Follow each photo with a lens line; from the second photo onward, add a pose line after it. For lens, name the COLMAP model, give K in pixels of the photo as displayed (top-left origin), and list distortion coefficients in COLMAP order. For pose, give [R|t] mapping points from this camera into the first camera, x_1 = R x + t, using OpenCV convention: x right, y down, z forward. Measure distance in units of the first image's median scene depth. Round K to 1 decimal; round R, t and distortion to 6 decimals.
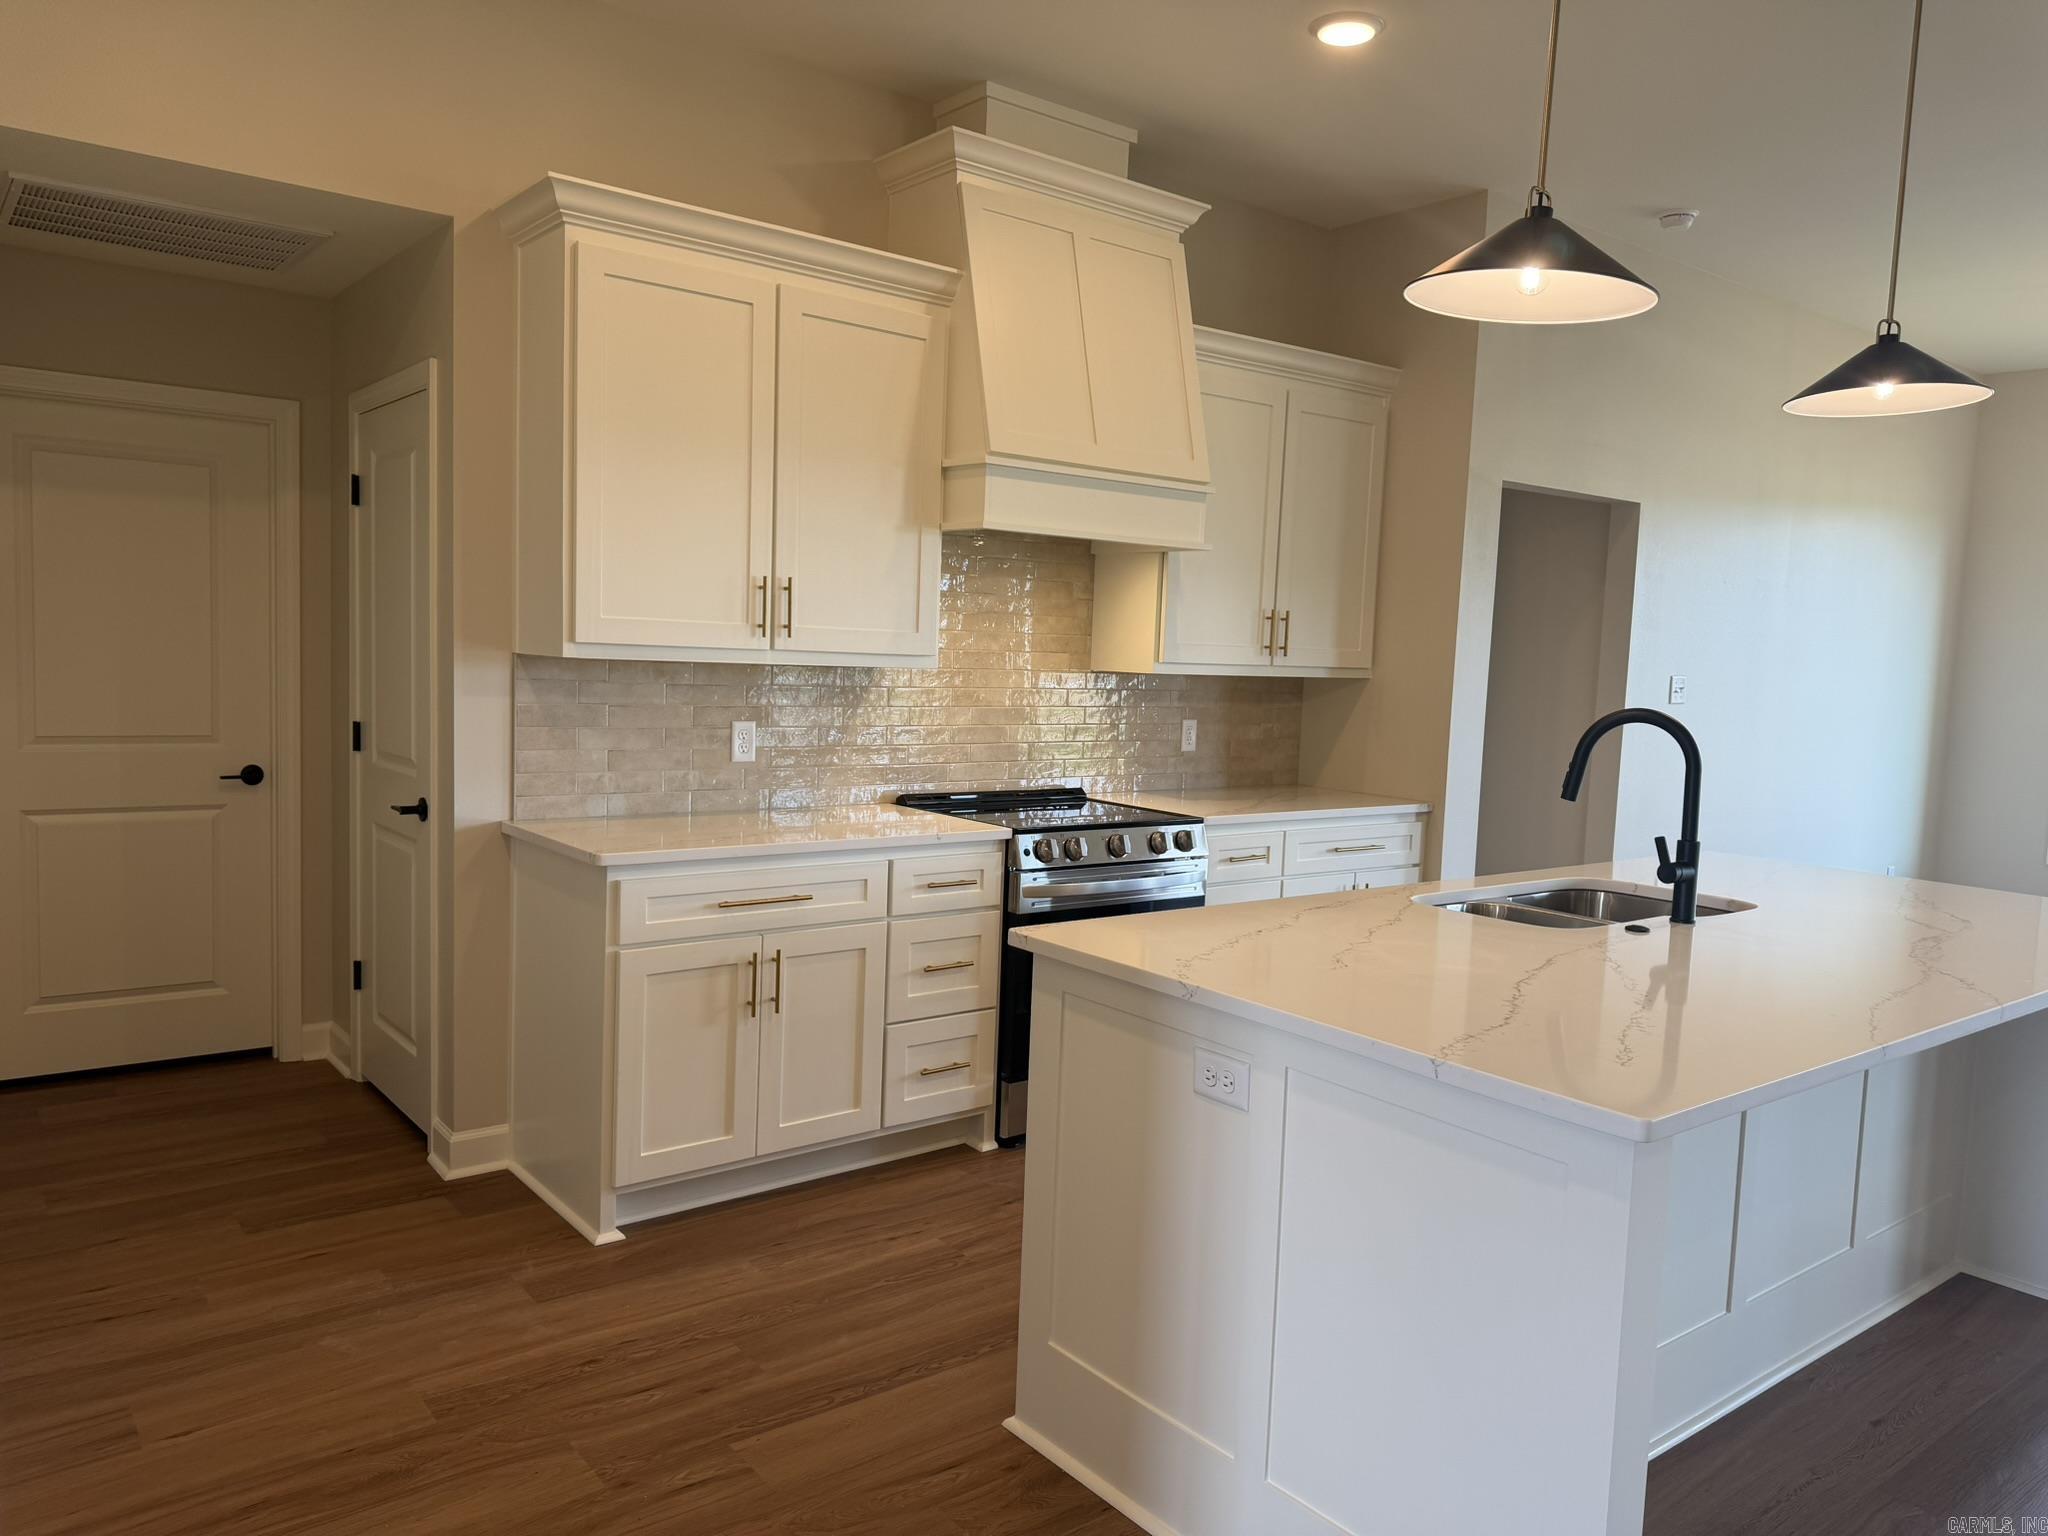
lens RADIAL K [[1390.4, 0, 1026.5], [0, 1390.4, 785.4], [0, 0, 1]] dist [0.025429, -0.051988]
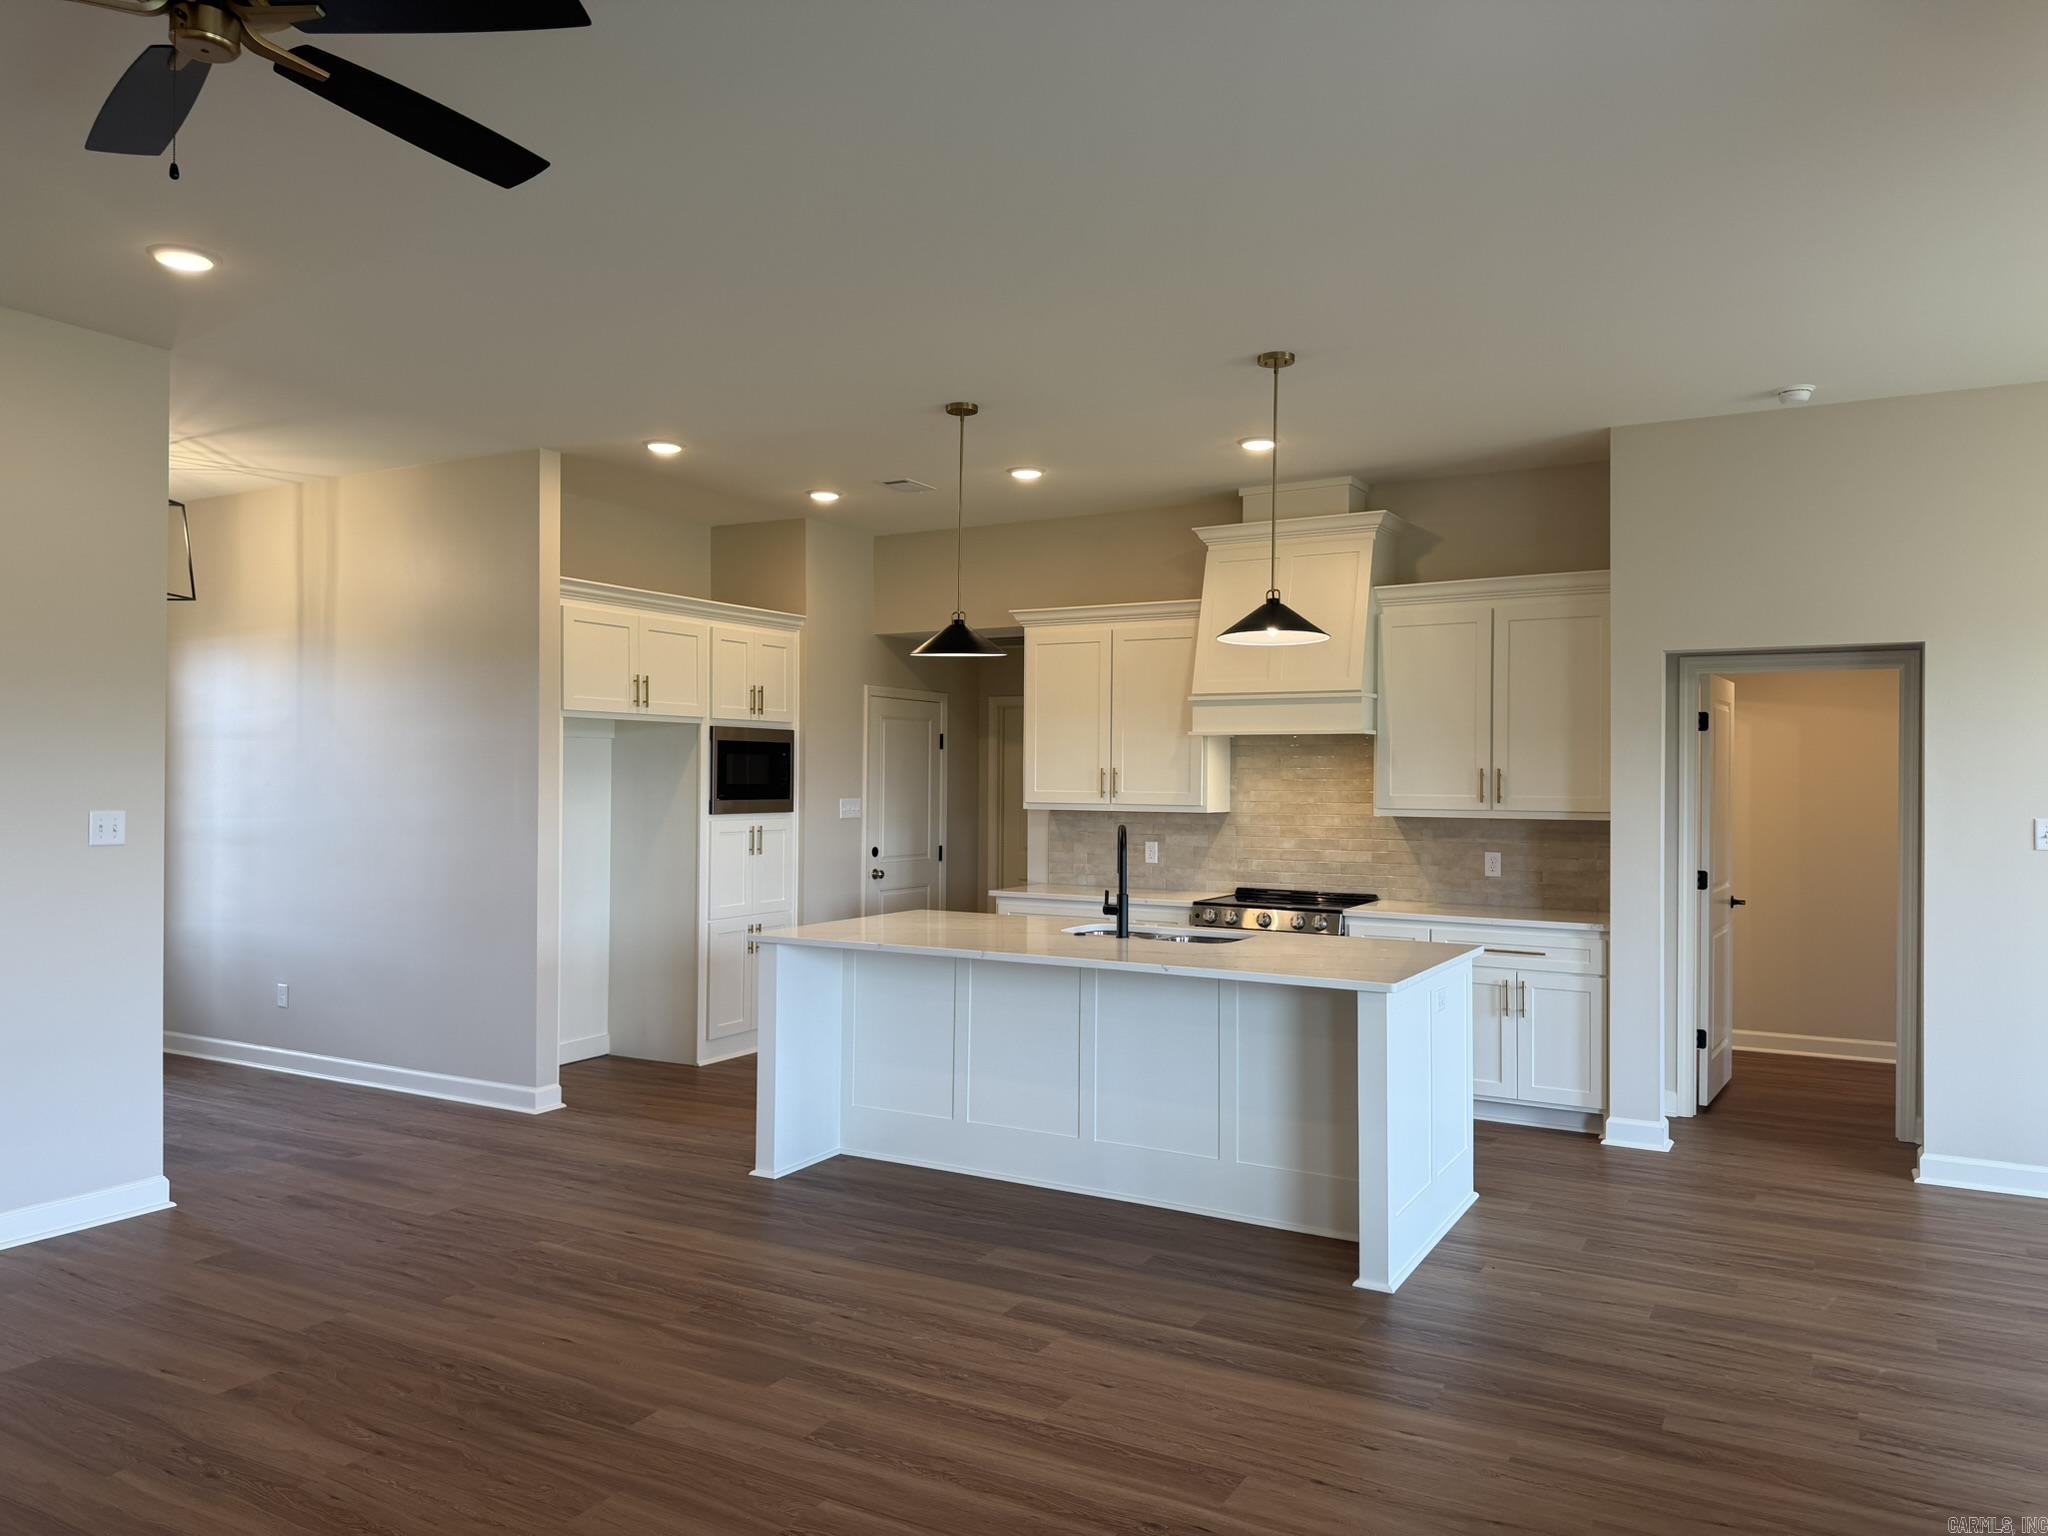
lens RADIAL K [[1390.4, 0, 1031.5], [0, 1390.4, 762.9], [0, 0, 1]] dist [0.025429, -0.051988]
pose [[0.393850, -0.045686, -0.918039, 1.322834], [-0.084685, 0.992713, -0.085733, 0.021492], [0.915265, 0.111511, 0.387110, 0.084426]]
